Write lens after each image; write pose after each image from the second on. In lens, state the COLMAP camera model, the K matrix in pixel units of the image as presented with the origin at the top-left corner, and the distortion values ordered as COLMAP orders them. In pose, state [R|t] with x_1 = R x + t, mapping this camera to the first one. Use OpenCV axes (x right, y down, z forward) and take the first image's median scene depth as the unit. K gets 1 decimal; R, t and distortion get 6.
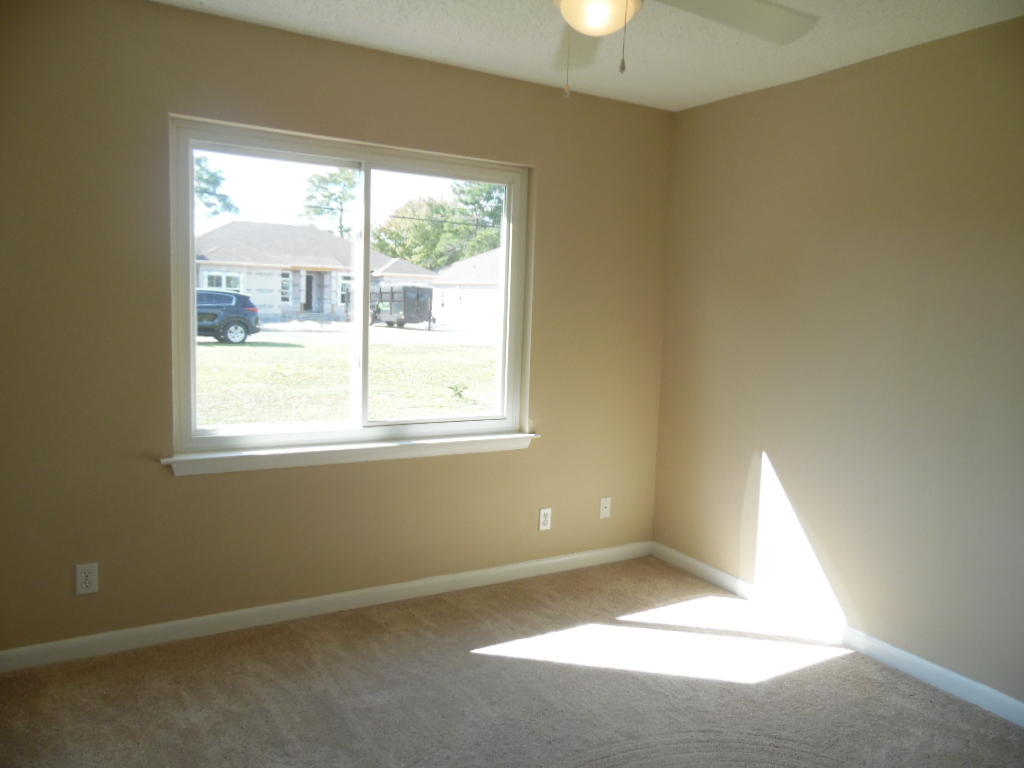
lens RADIAL K [[769.9, 0, 516.3], [0, 769.9, 381.9], [0, 0, 1]] dist [-0.031529, 0.073389]
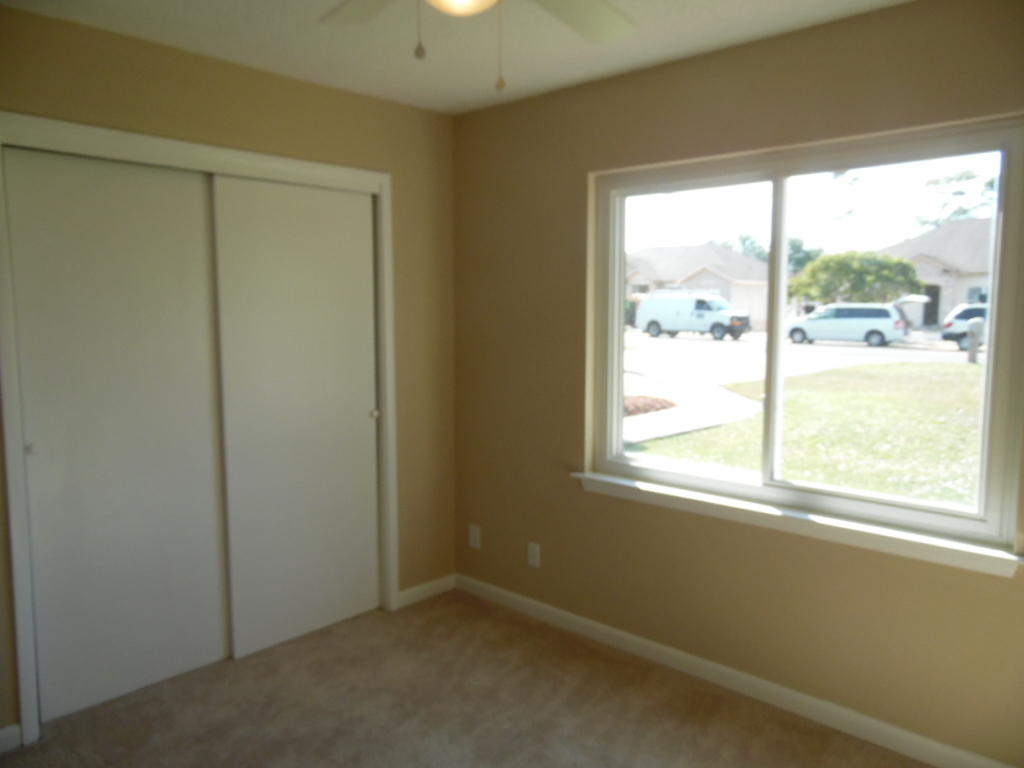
lens RADIAL K [[769.9, 0, 516.3], [0, 769.9, 381.9], [0, 0, 1]] dist [-0.031529, 0.073389]
pose [[0.274696, 0.056455, -0.959872, 0.593055], [-0.096060, 0.994892, 0.031024, -0.059988], [0.956721, 0.083683, 0.278716, 0.555903]]
